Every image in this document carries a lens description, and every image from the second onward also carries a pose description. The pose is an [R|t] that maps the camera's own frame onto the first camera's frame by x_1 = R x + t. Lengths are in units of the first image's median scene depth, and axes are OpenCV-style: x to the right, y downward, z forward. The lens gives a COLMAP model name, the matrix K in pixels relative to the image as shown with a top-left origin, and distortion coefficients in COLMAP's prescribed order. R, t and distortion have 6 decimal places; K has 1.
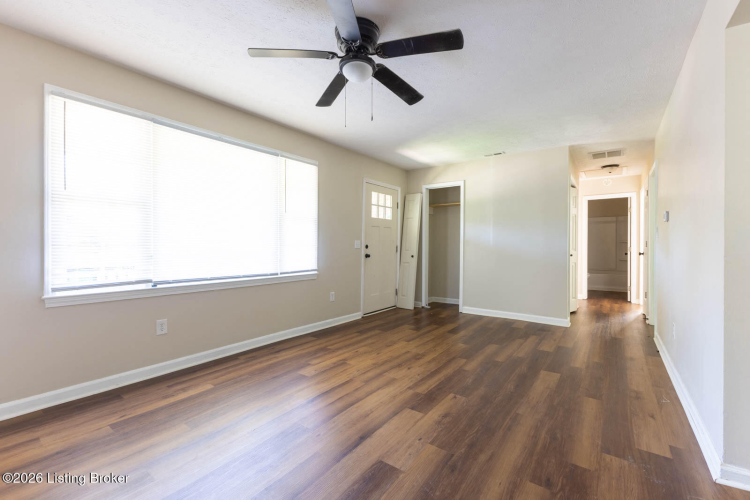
lens RADIAL K [[320.4, 0, 375.0], [0, 320.4, 250.0], [0, 0, 1]] dist [0.000297, 0.000164]
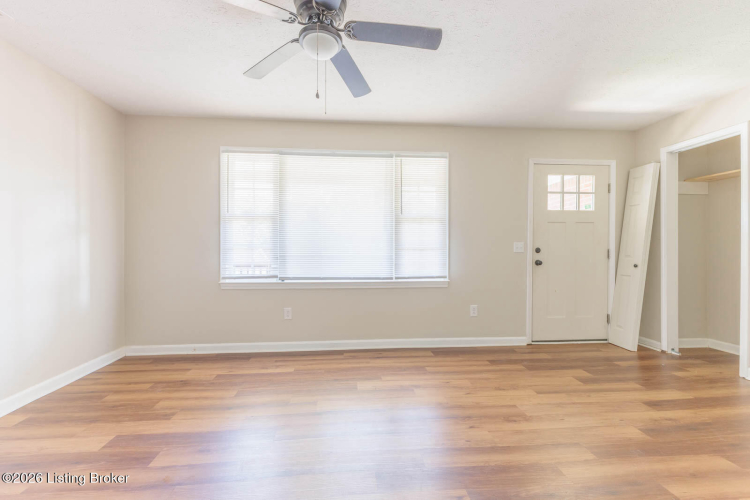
lens RADIAL K [[323.9, 0, 375.0], [0, 323.9, 250.0], [0, 0, 1]] dist [0.002309, 0.000380]
pose [[0.662396, -0.001374, -0.749153, 0.392984], [-0.007996, 0.999928, -0.008904, -0.001801], [0.749111, 0.011888, 0.662337, 0.305561]]
